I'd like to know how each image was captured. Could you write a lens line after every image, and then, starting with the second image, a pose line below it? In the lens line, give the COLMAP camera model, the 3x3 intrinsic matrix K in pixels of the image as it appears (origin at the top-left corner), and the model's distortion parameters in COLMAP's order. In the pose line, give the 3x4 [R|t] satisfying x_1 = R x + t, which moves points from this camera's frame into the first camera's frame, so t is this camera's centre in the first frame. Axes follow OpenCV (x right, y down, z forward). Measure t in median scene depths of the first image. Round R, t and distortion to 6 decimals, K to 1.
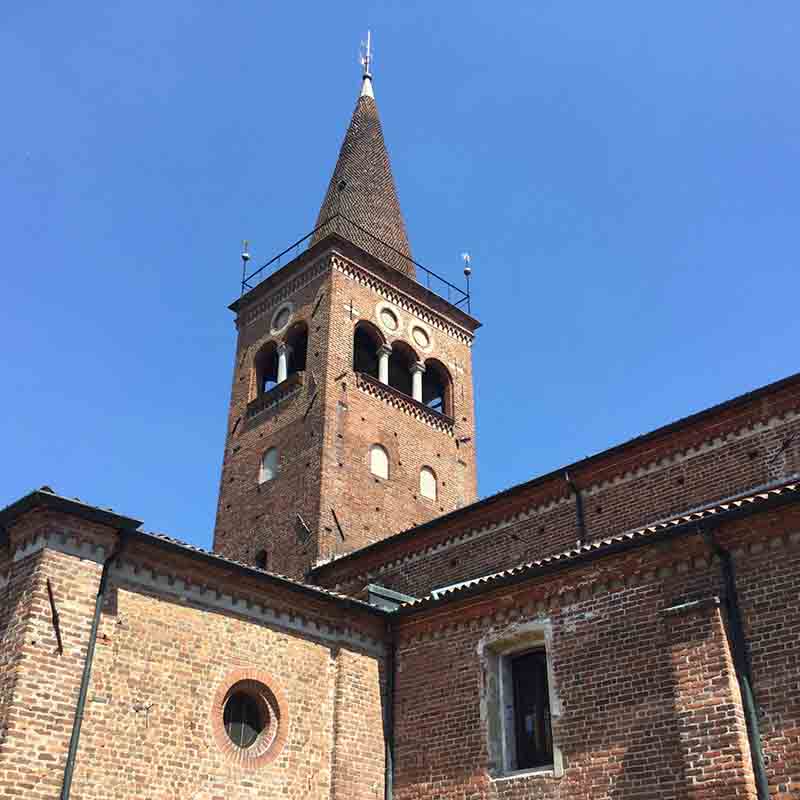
lens RADIAL K [[987.1, 0, 400.0], [0, 987.1, 400.0], [0, 0, 1]] dist [0.161528, -0.354894]
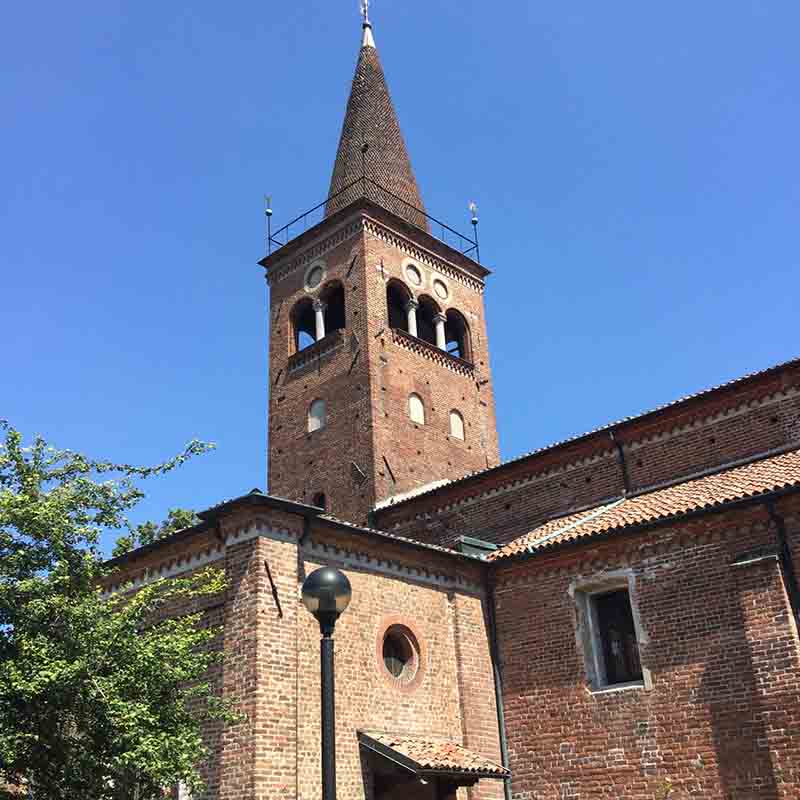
lens RADIAL K [[987.1, 0, 400.0], [0, 987.1, 400.0], [0, 0, 1]] dist [0.161528, -0.354894]
pose [[0.997590, -0.031245, 0.061952, -0.203404], [0.024477, 0.993943, 0.107137, -0.128102], [-0.064924, -0.105362, 0.992312, -0.203120]]
